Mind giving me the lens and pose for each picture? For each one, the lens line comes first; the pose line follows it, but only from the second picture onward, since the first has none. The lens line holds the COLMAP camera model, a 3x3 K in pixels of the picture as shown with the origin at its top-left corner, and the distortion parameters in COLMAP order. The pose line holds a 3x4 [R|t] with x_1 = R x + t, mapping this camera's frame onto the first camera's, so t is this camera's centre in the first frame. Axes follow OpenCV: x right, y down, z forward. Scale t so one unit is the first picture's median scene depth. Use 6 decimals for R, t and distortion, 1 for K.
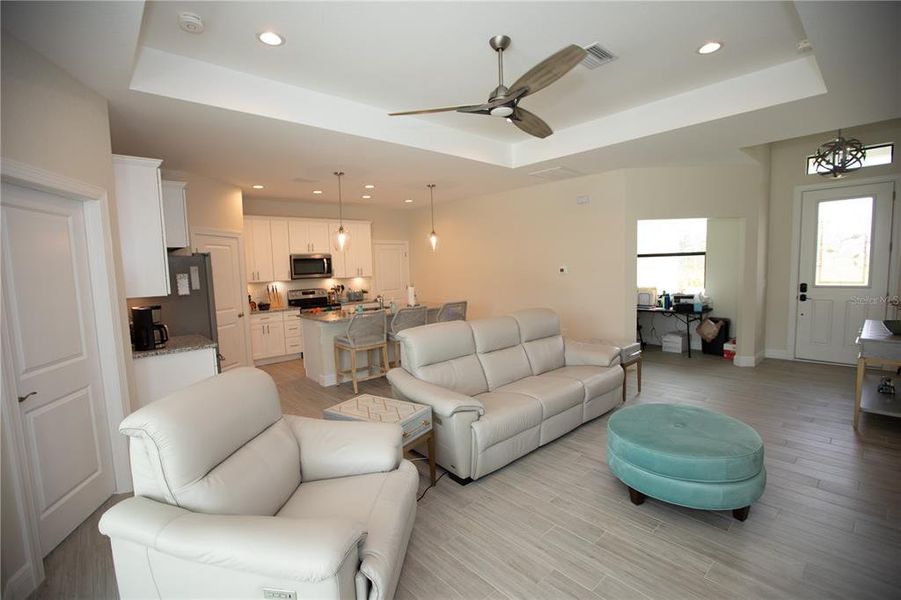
lens RADIAL K [[407.7, 0, 448.8], [0, 407.7, 302.9], [0, 0, 1]] dist [-0.054350, 0.016704]
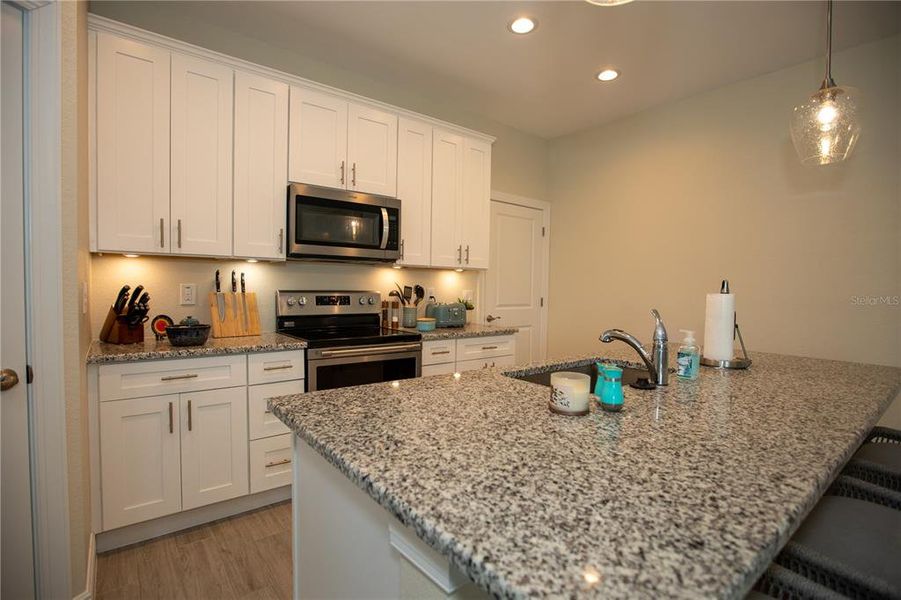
lens RADIAL K [[436.9, 0, 450.8], [0, 436.9, 302.8], [0, 0, 1]] dist [-0.058421, 0.024579]
pose [[0.997073, 0.049653, -0.058133, -0.230119], [-0.052764, 0.997186, -0.053255, -0.007349], [0.055325, 0.056167, 0.996887, 0.650086]]
